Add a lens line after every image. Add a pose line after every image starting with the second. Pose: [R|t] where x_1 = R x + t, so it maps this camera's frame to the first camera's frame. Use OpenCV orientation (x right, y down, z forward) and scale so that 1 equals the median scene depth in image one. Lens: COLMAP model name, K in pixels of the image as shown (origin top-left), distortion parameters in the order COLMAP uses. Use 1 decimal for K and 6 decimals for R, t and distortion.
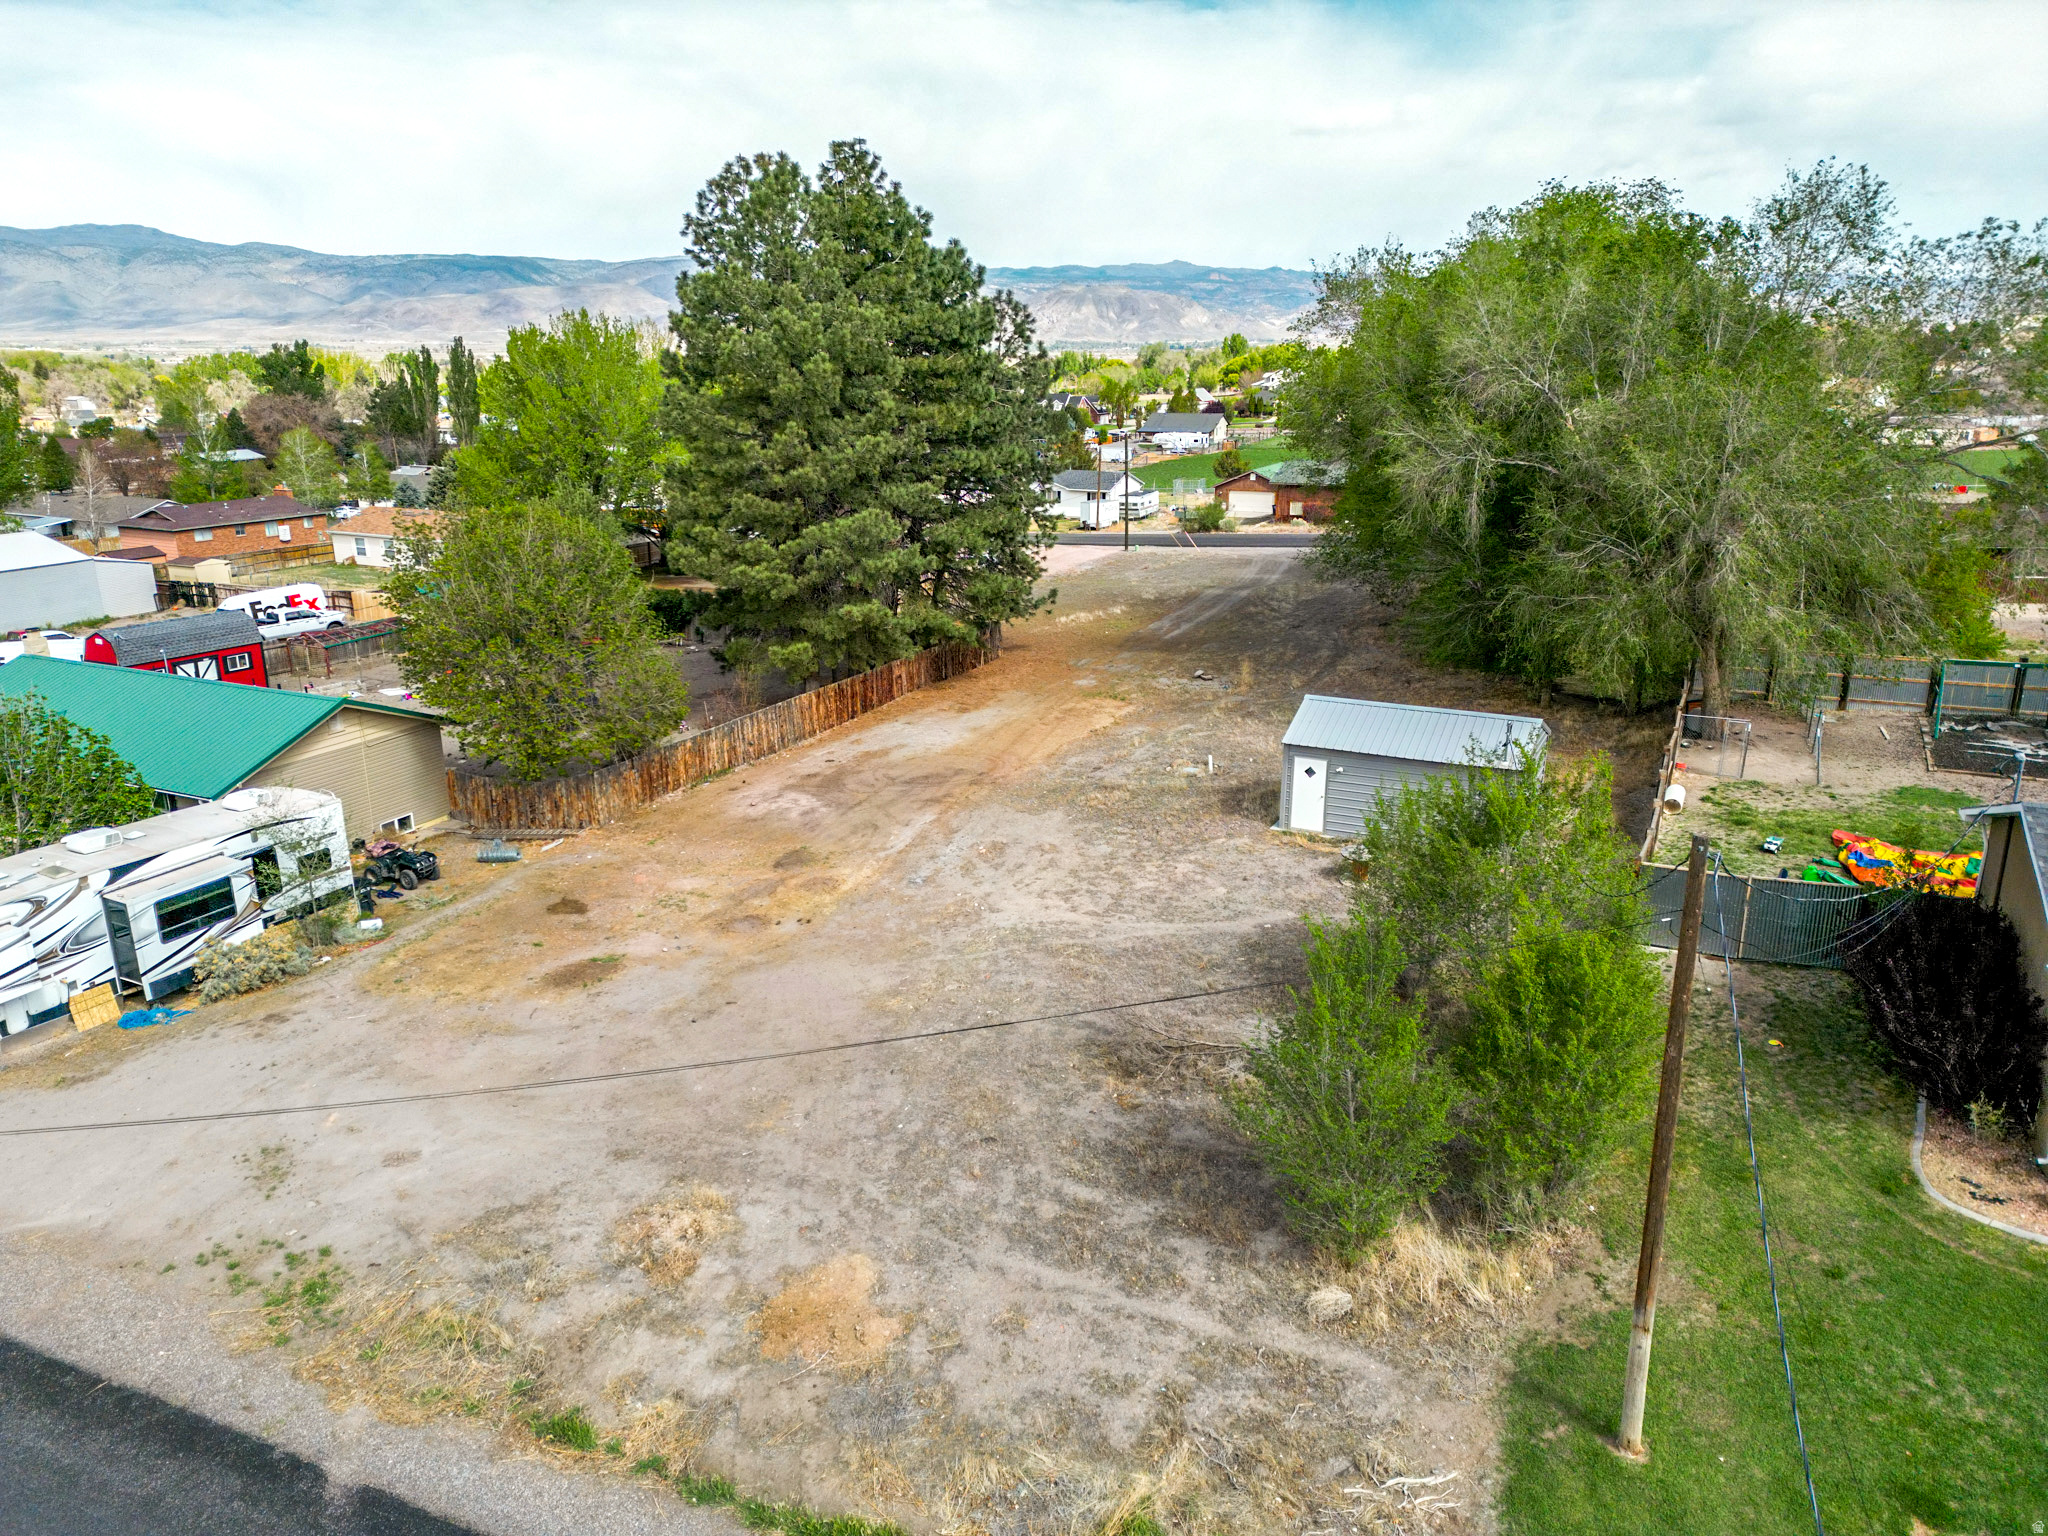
lens RADIAL K [[1421.4, 0, 1024.0], [0, 1421.4, 768.0], [0, 0, 1]] dist [0.074762, -0.061855]
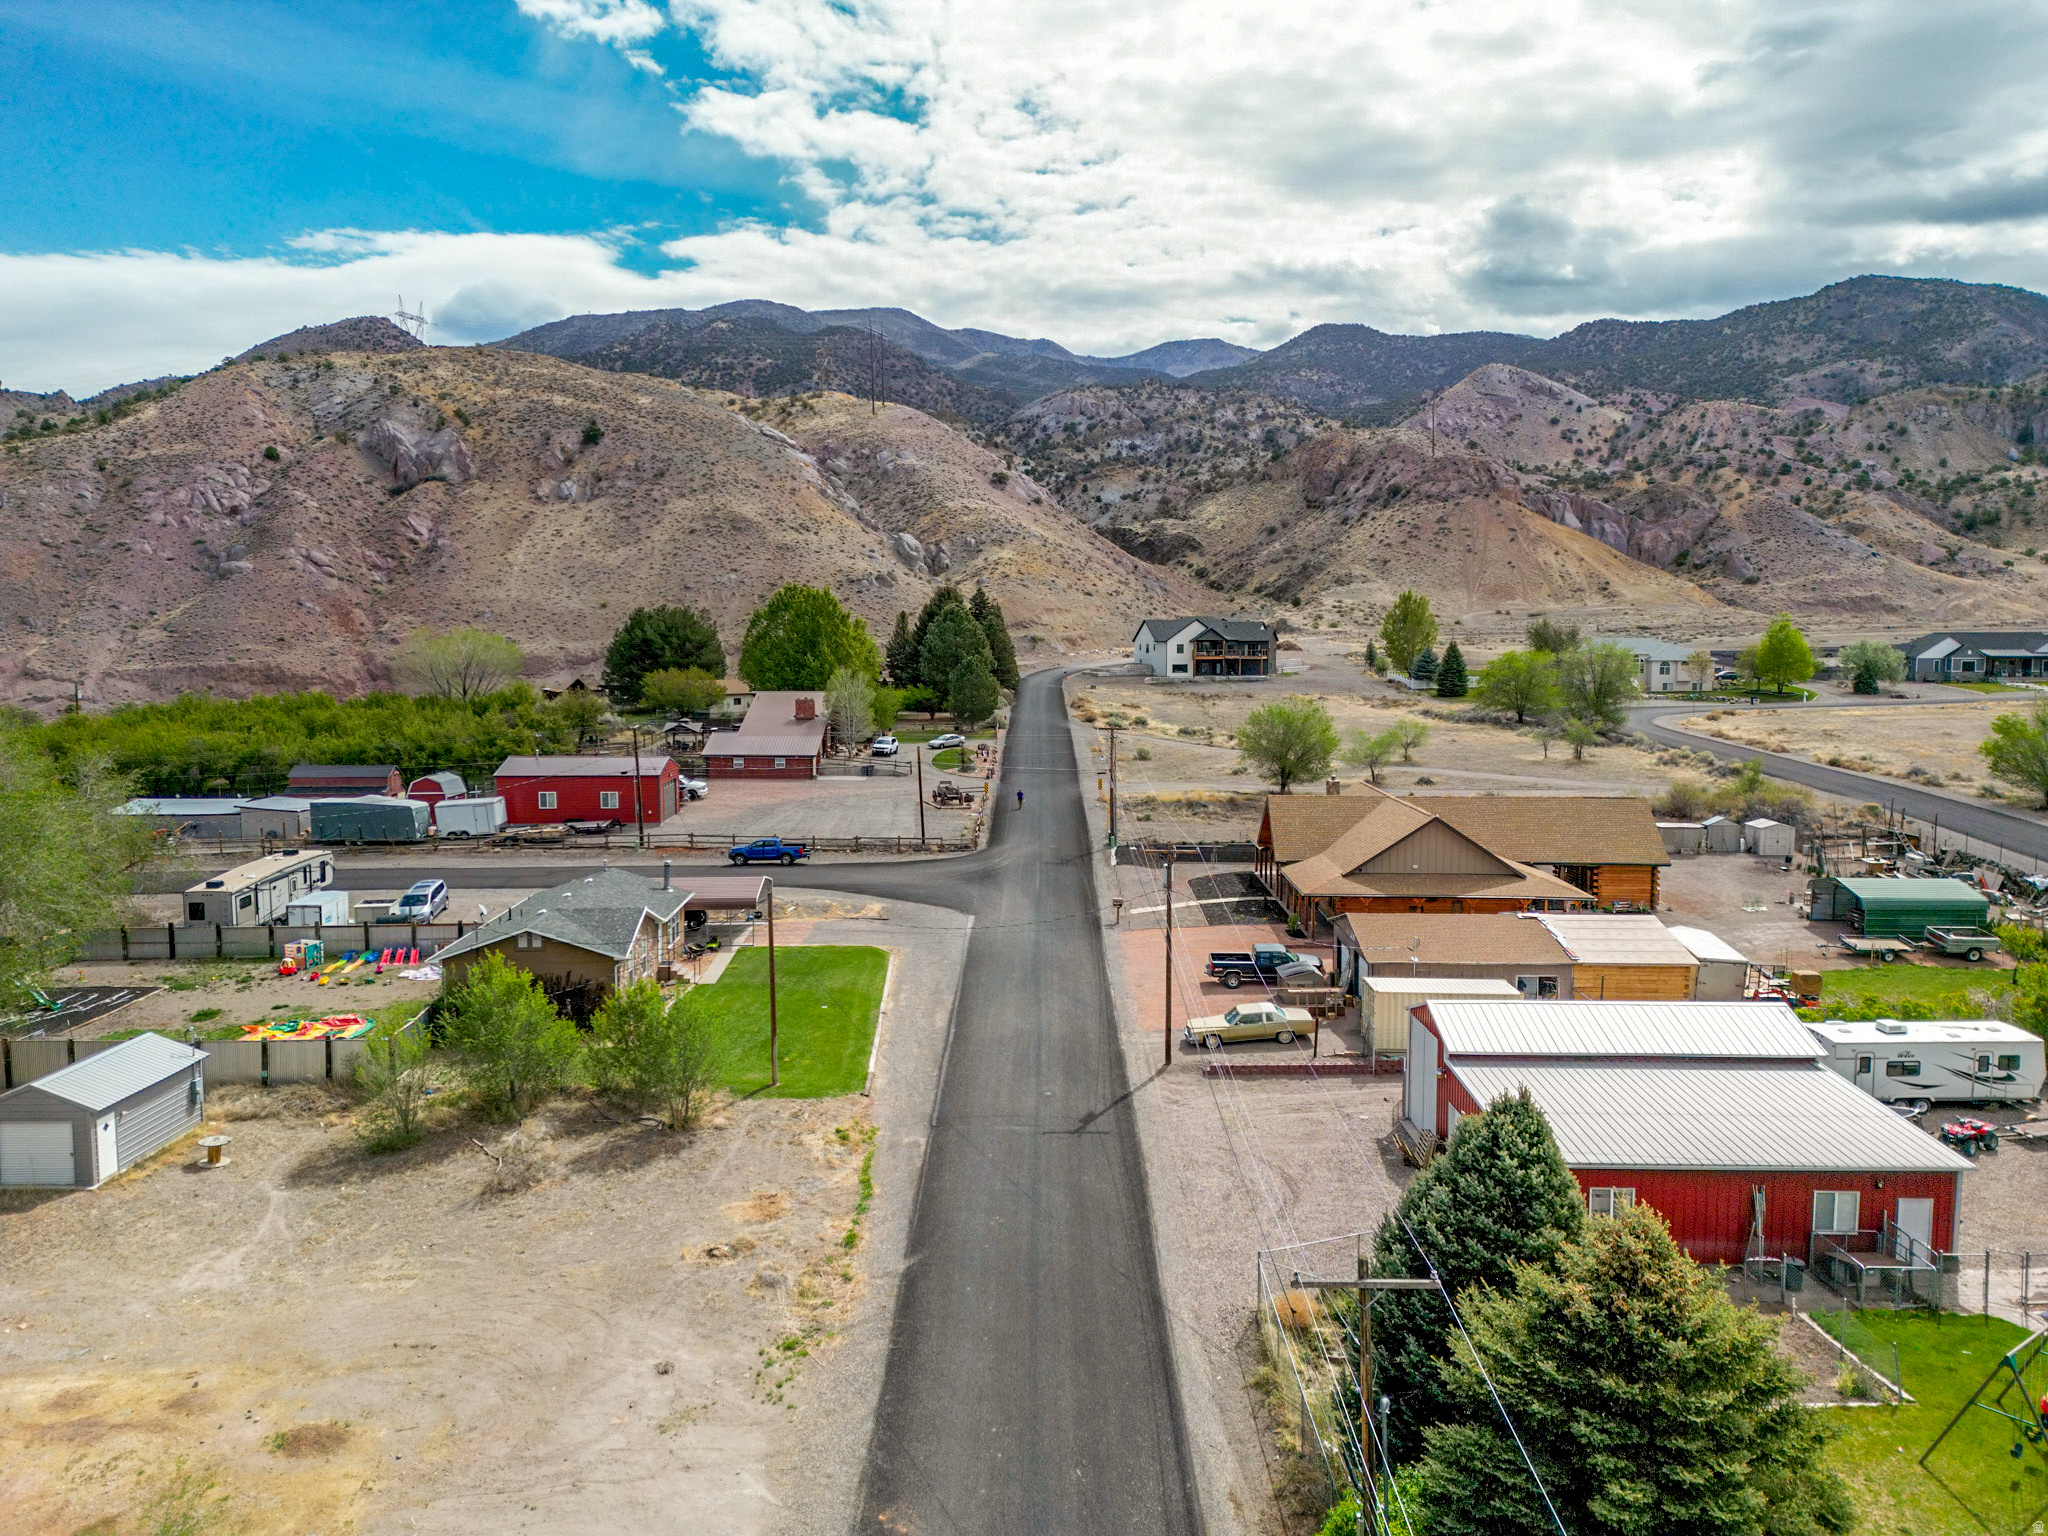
lens RADIAL K [[1421.4, 0, 1024.0], [0, 1421.4, 768.0], [0, 0, 1]] dist [0.074762, -0.061855]
pose [[-0.437631, -0.078687, 0.895705, -1.303908], [0.261520, 0.941959, 0.210525, -0.362703], [-0.860283, 0.326377, -0.391652, 0.745629]]
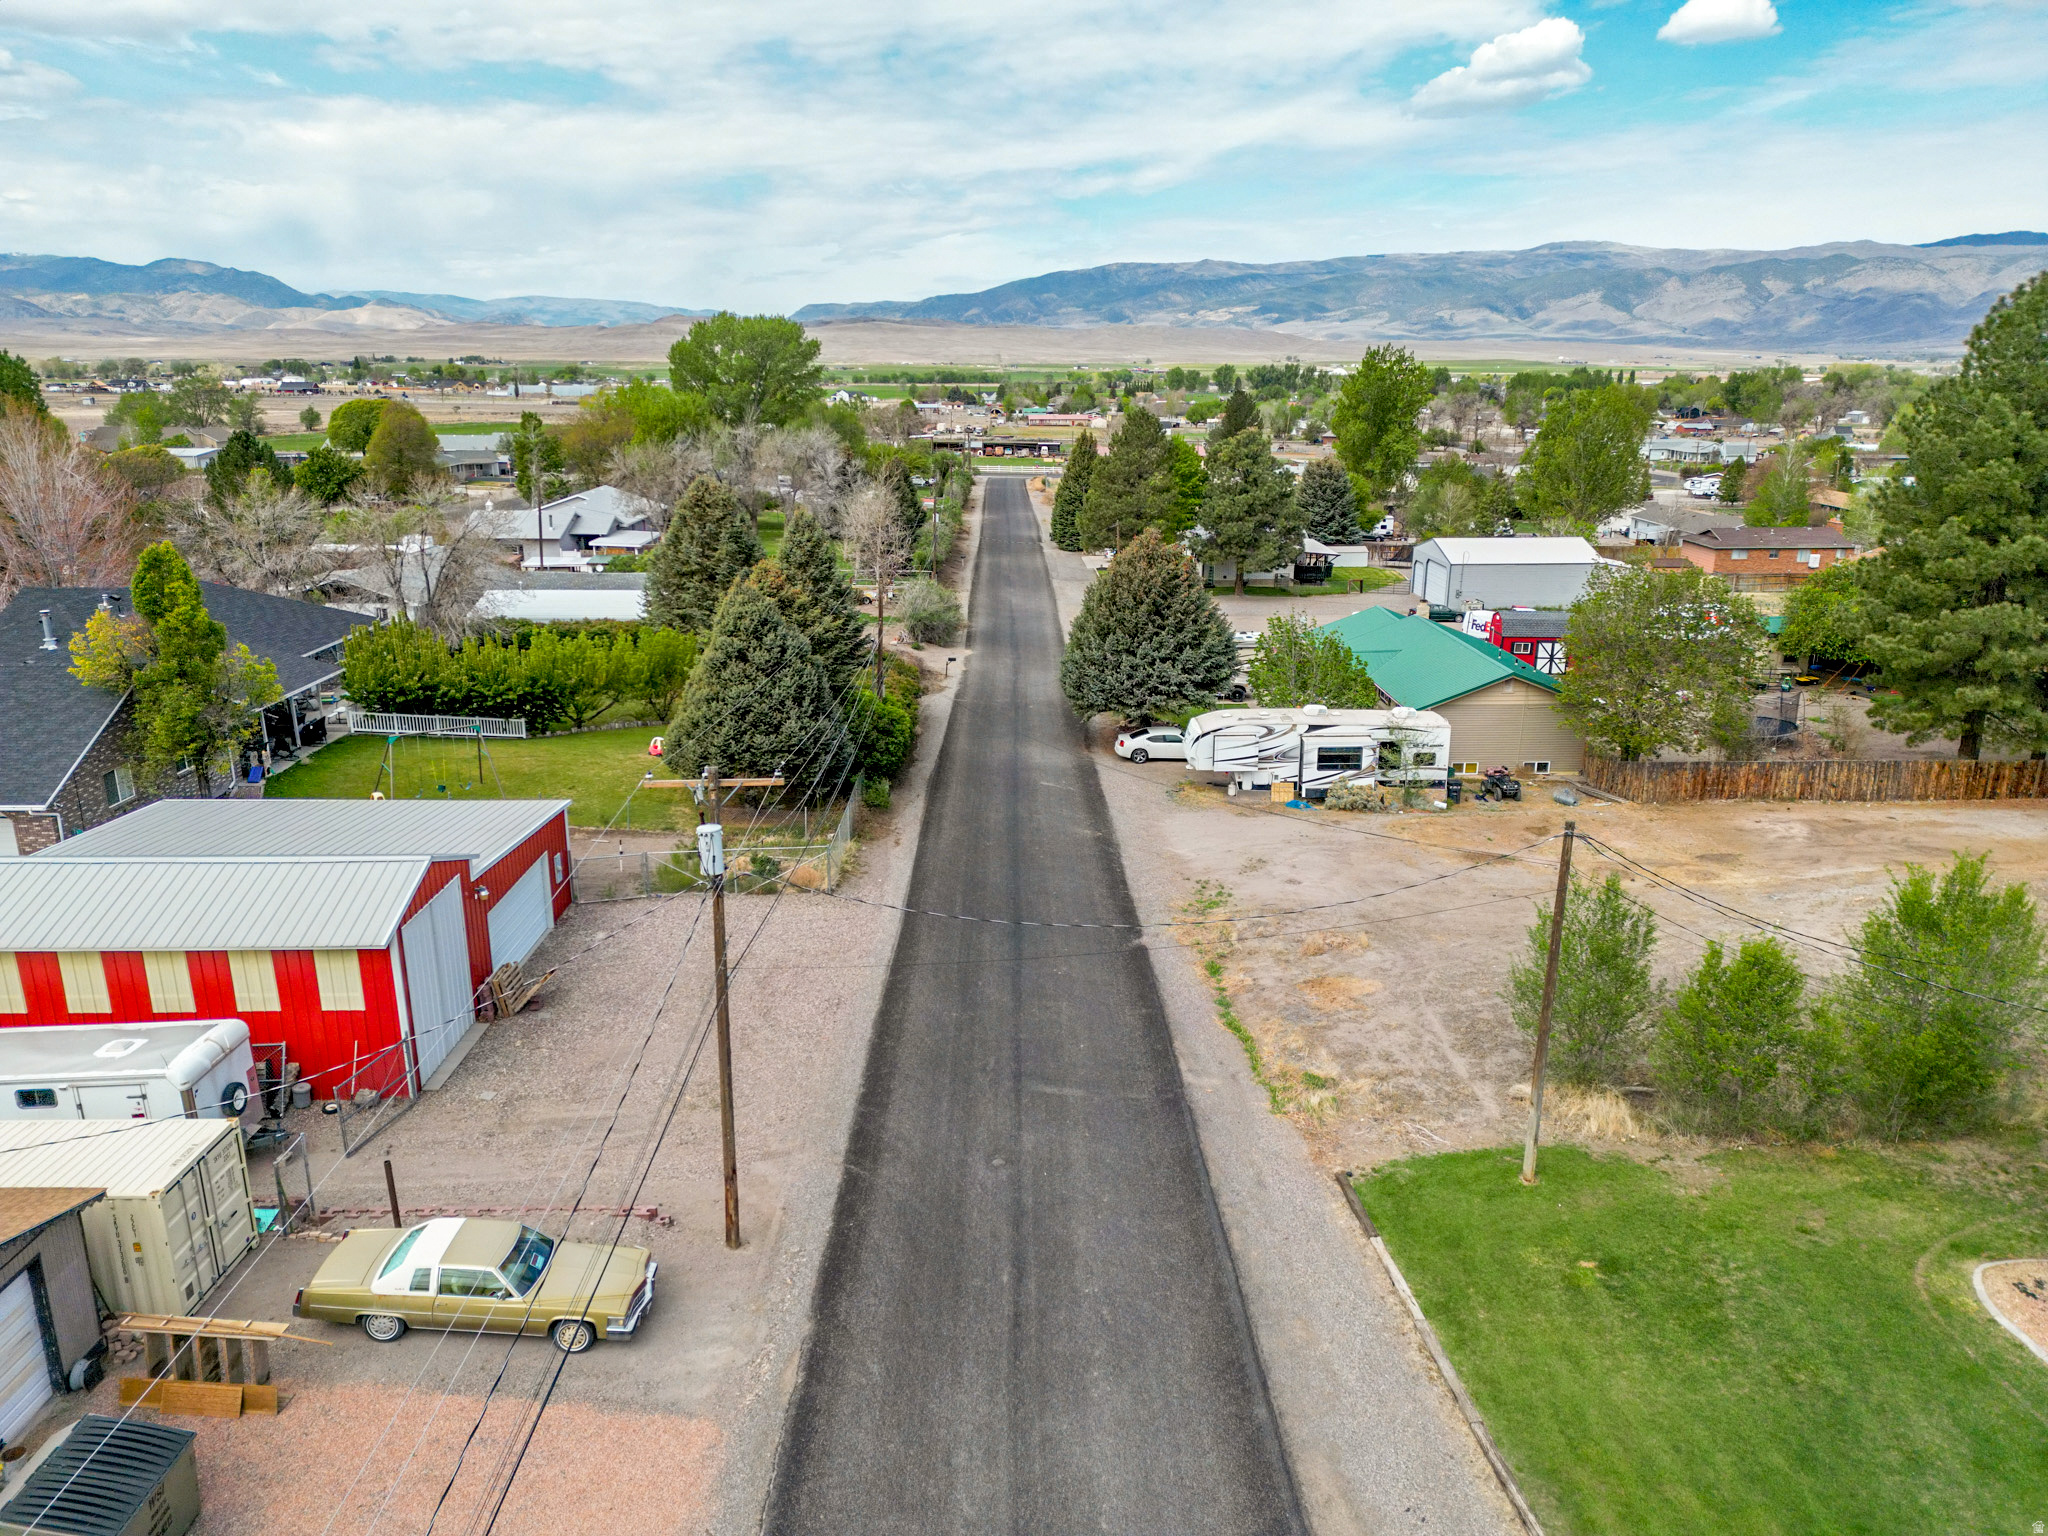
lens RADIAL K [[1421.4, 0, 1024.0], [0, 1421.4, 768.0], [0, 0, 1]] dist [0.074762, -0.061855]
pose [[0.458542, 0.251178, -0.852437, 0.706649], [-0.257103, 0.955700, 0.143305, -0.041859], [0.850669, 0.153452, 0.502807, -0.212850]]
